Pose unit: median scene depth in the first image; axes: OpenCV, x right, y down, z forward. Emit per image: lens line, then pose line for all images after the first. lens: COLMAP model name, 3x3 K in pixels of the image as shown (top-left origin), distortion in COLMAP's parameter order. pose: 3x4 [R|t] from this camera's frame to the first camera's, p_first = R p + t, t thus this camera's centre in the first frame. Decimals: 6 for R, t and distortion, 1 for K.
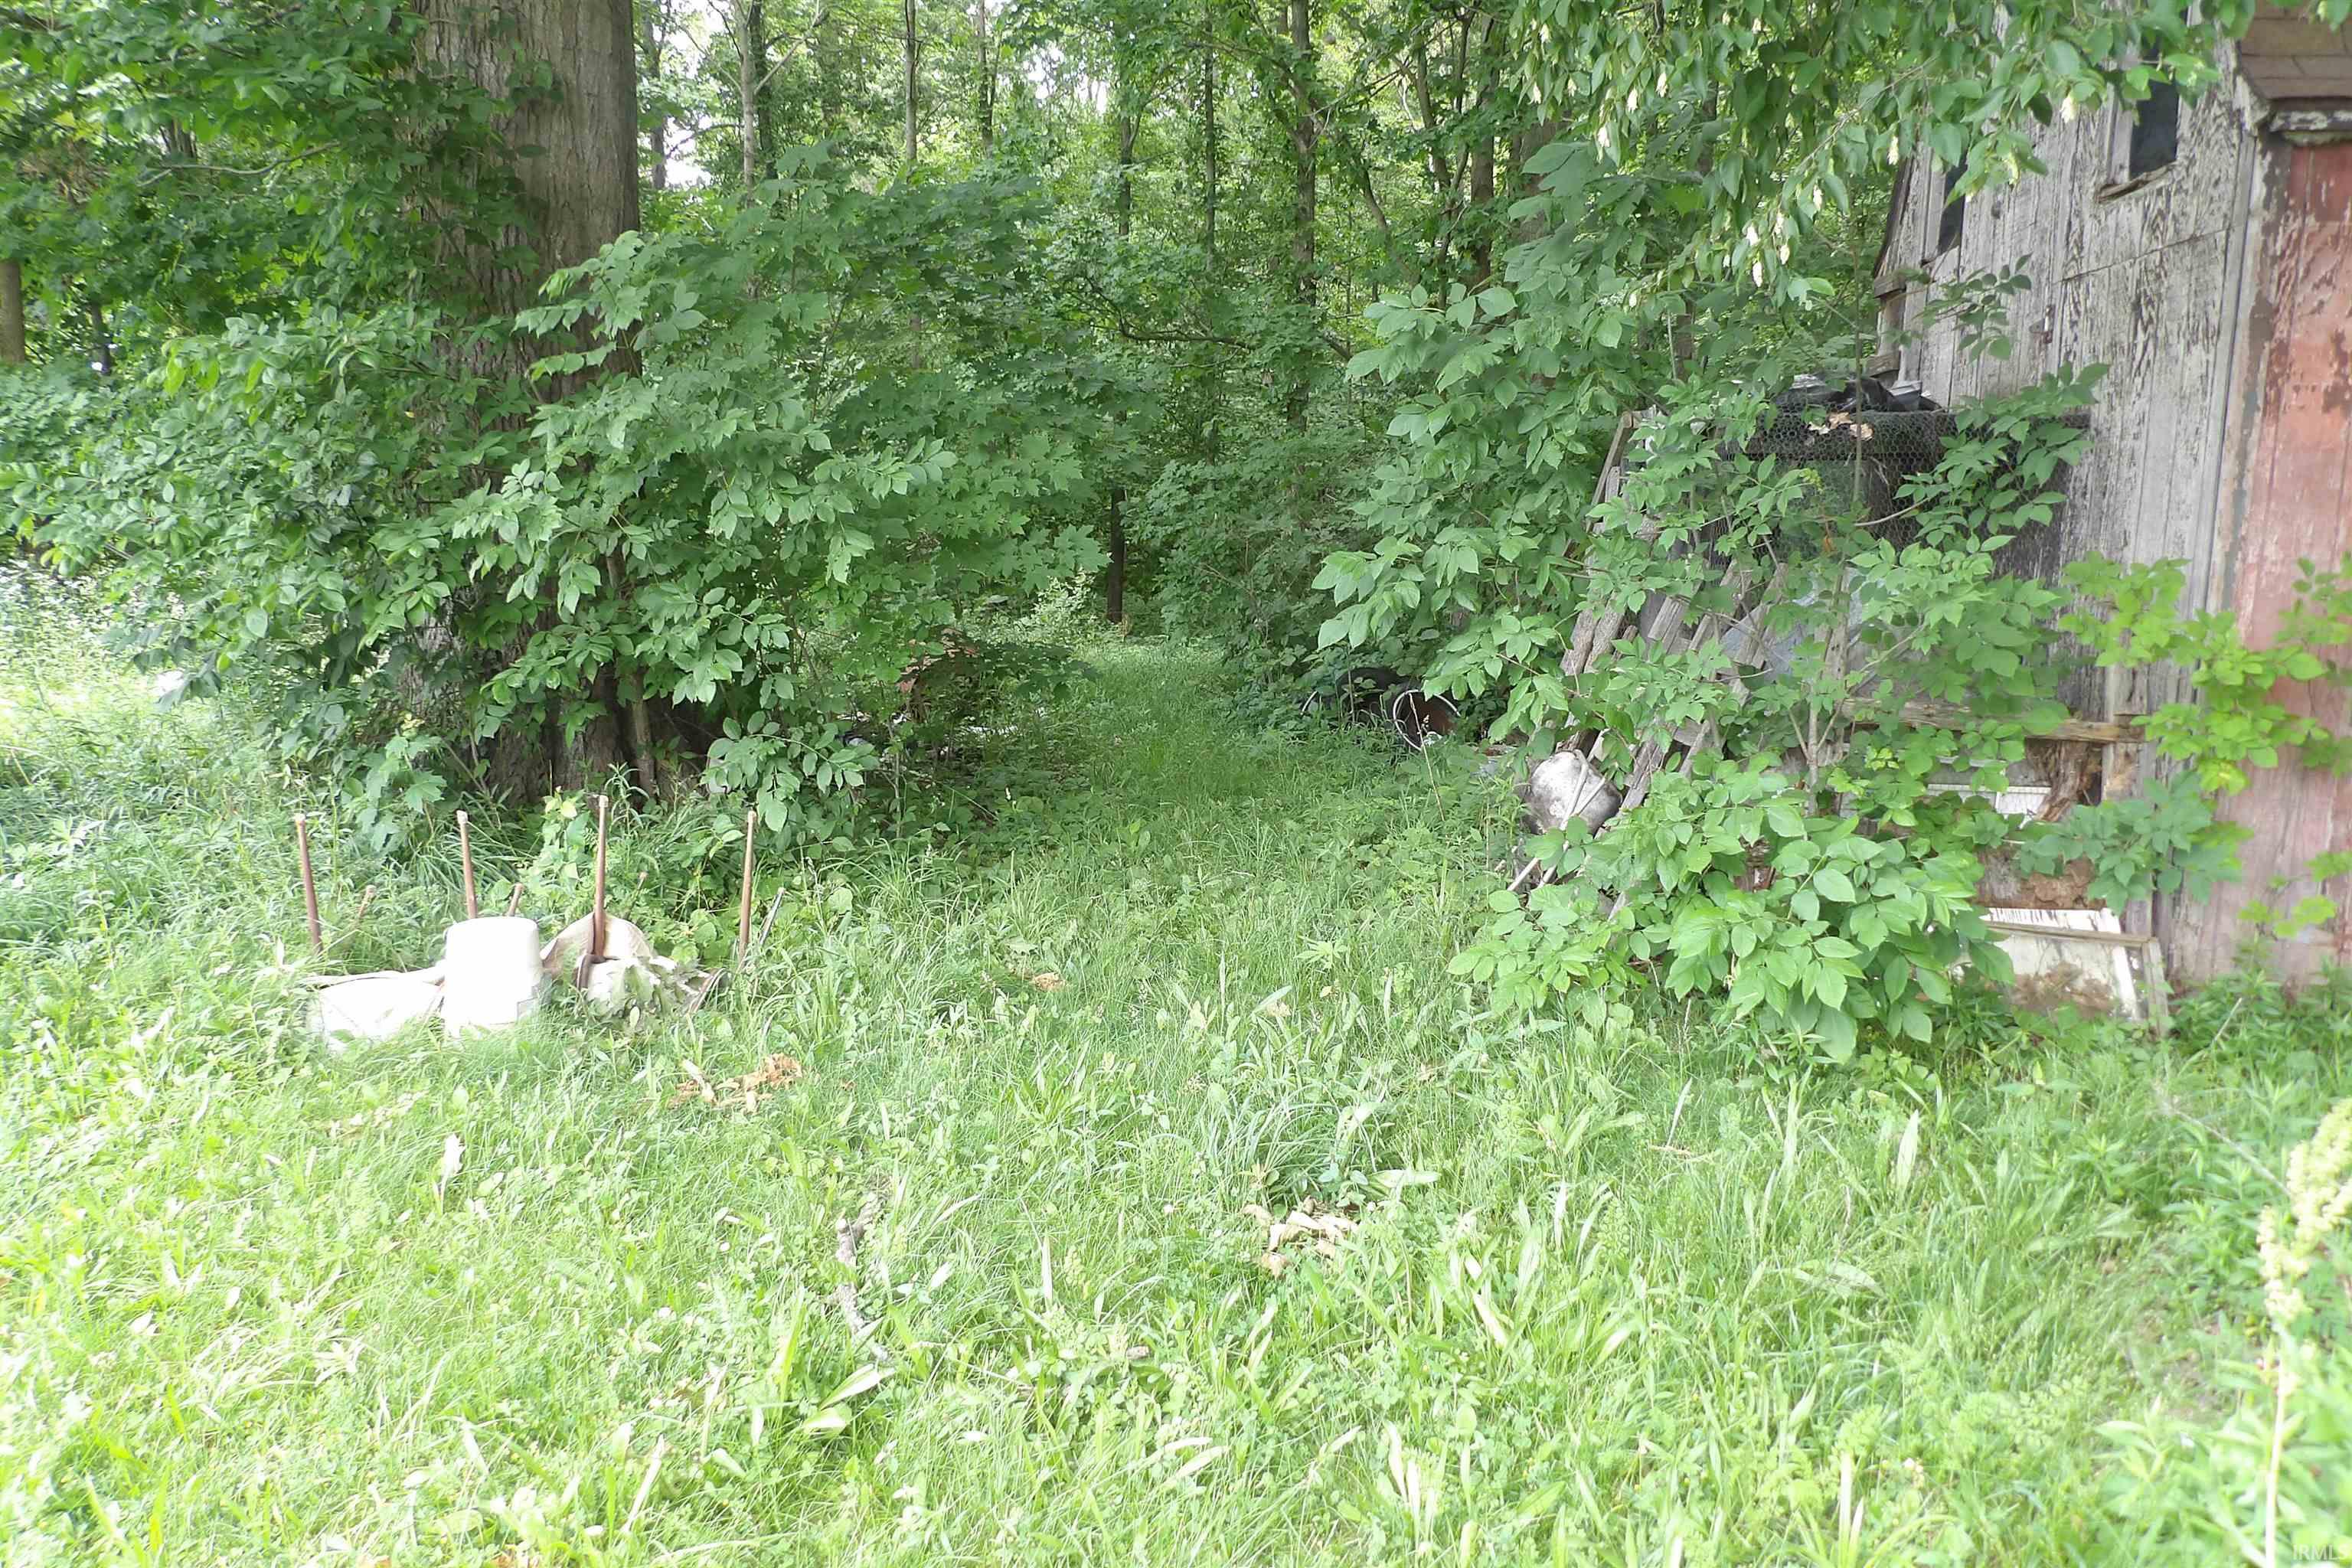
lens RADIAL K [[1700.7, 0, 1175.2], [0, 1700.7, 768.9], [0, 0, 1]] dist [-0.038759, 0.058977]
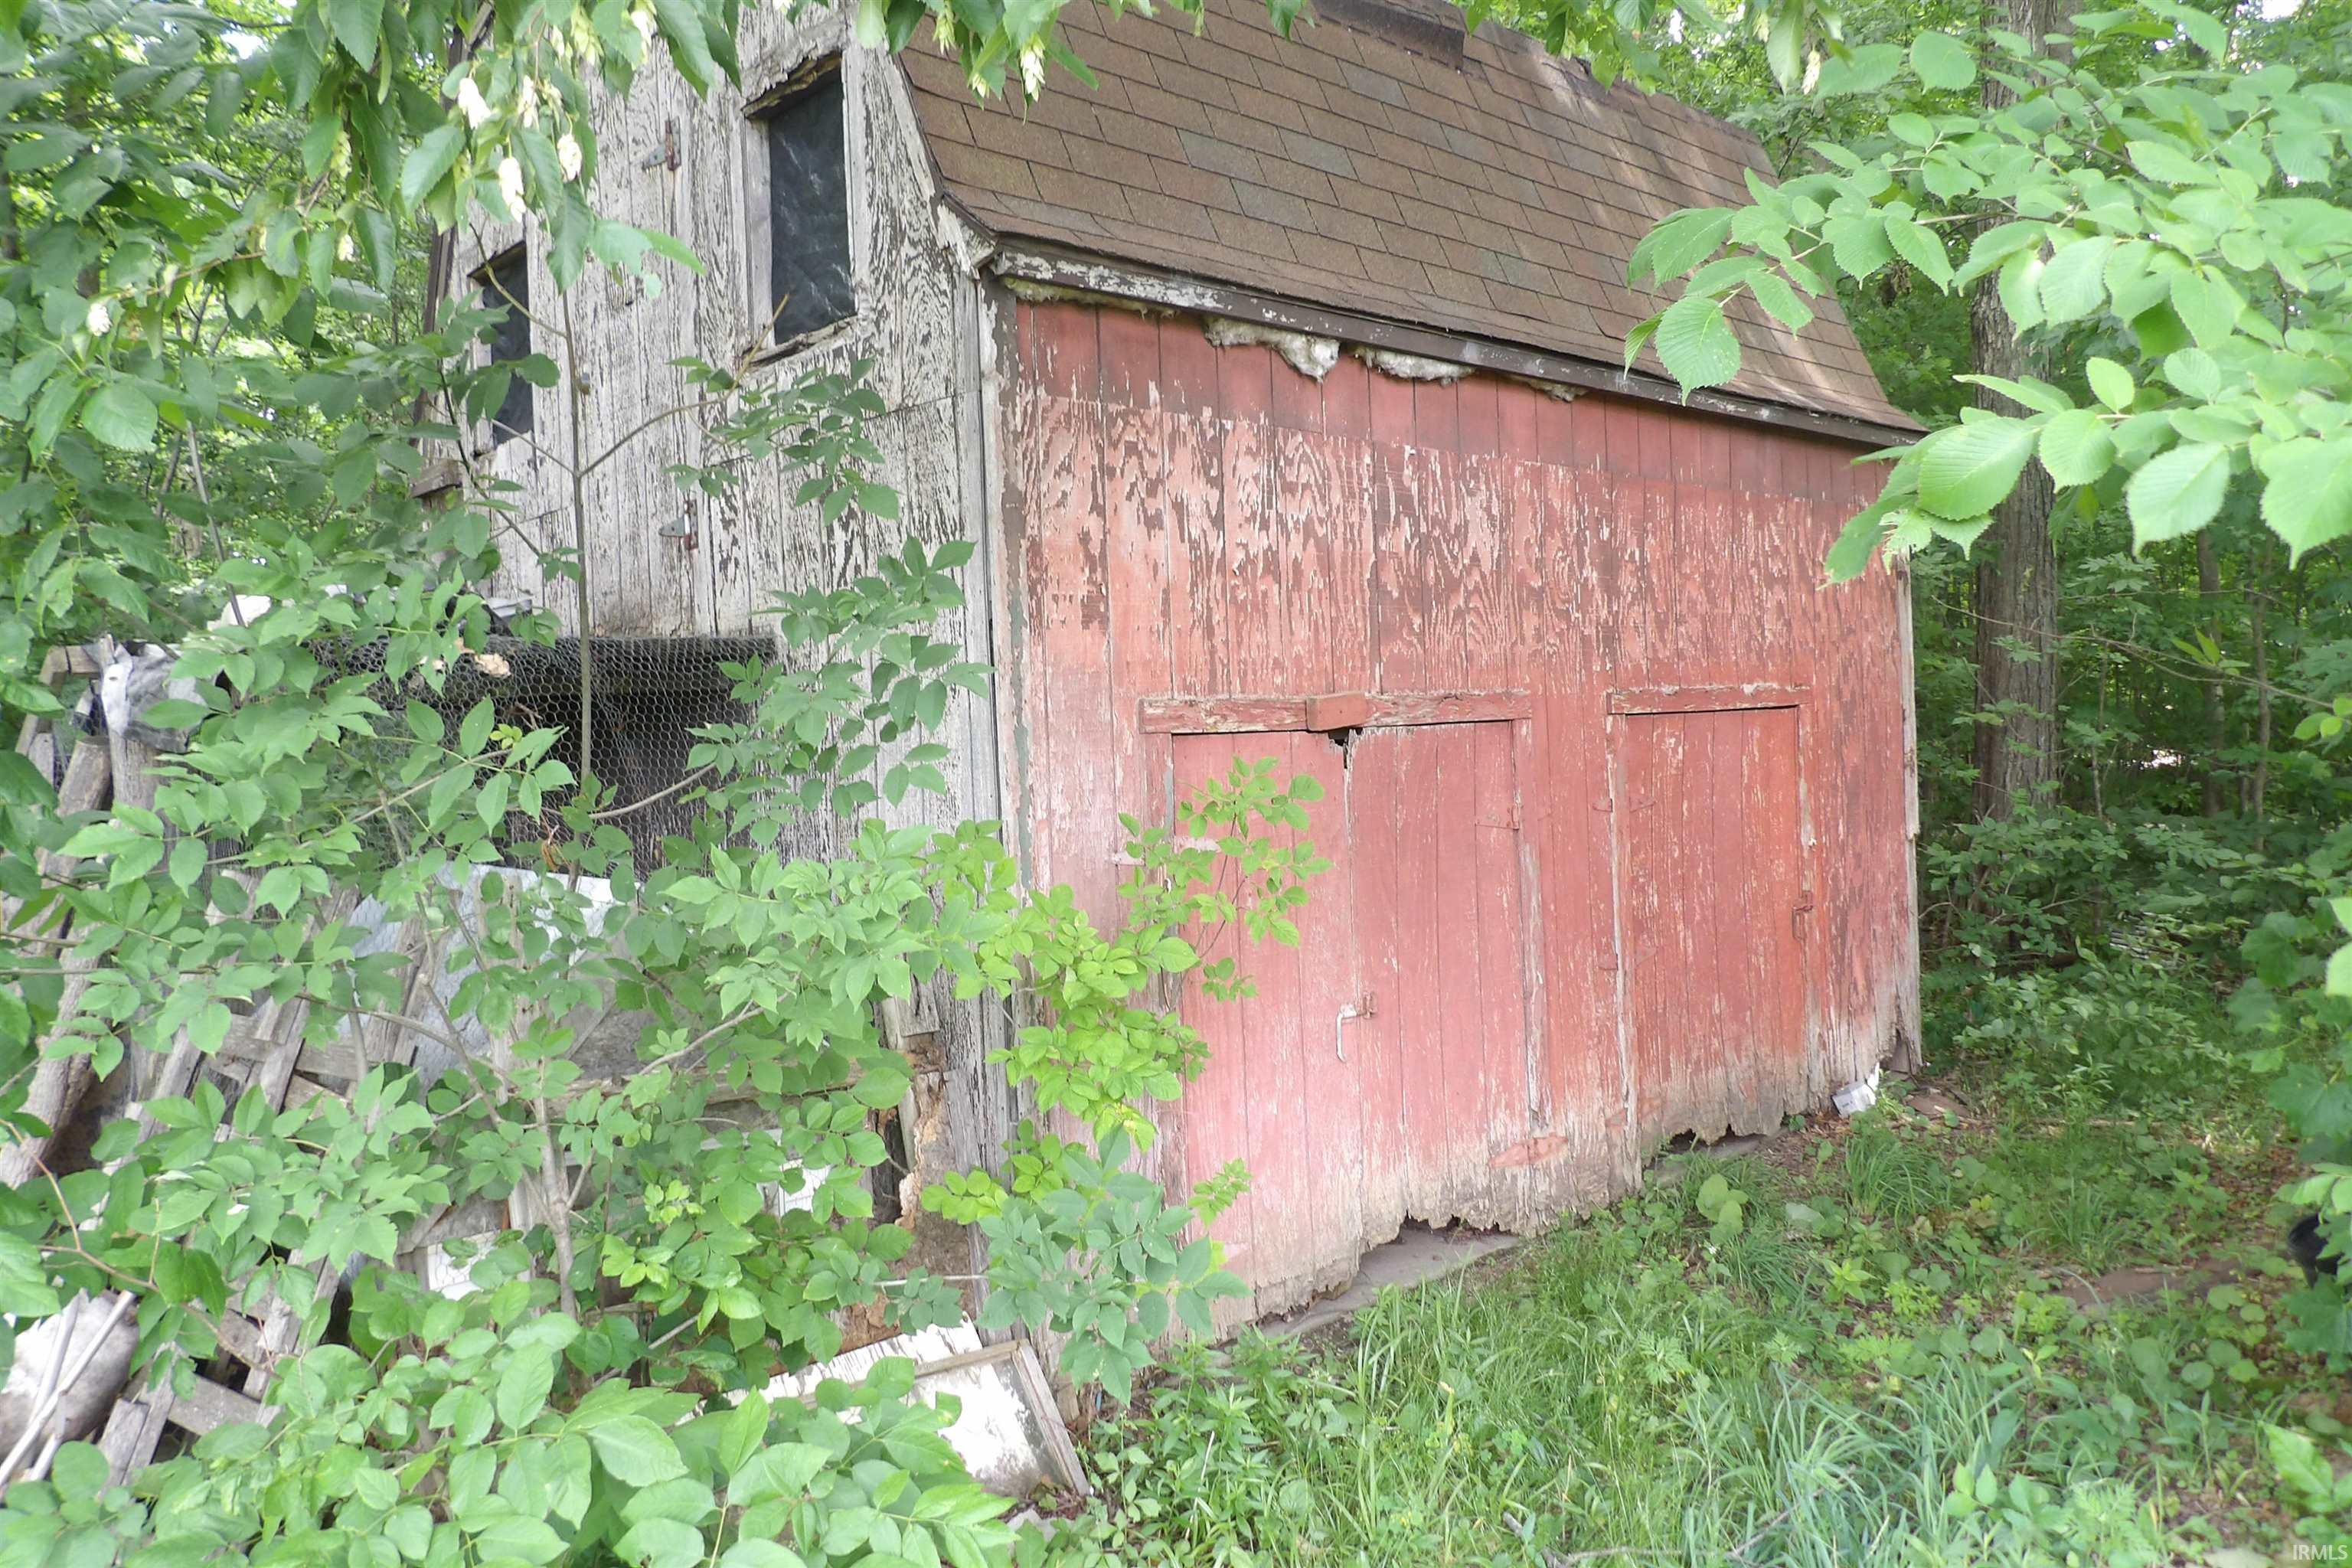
lens RADIAL K [[1700.7, 0, 1160.2], [0, 1700.7, 768.7], [0, 0, 1]] dist [-0.038759, 0.058977]
pose [[0.659491, -0.063033, 0.749065, 0.096216], [0.169906, 0.983190, -0.066854, -0.086043], [-0.732259, 0.171360, 0.659115, 0.459391]]
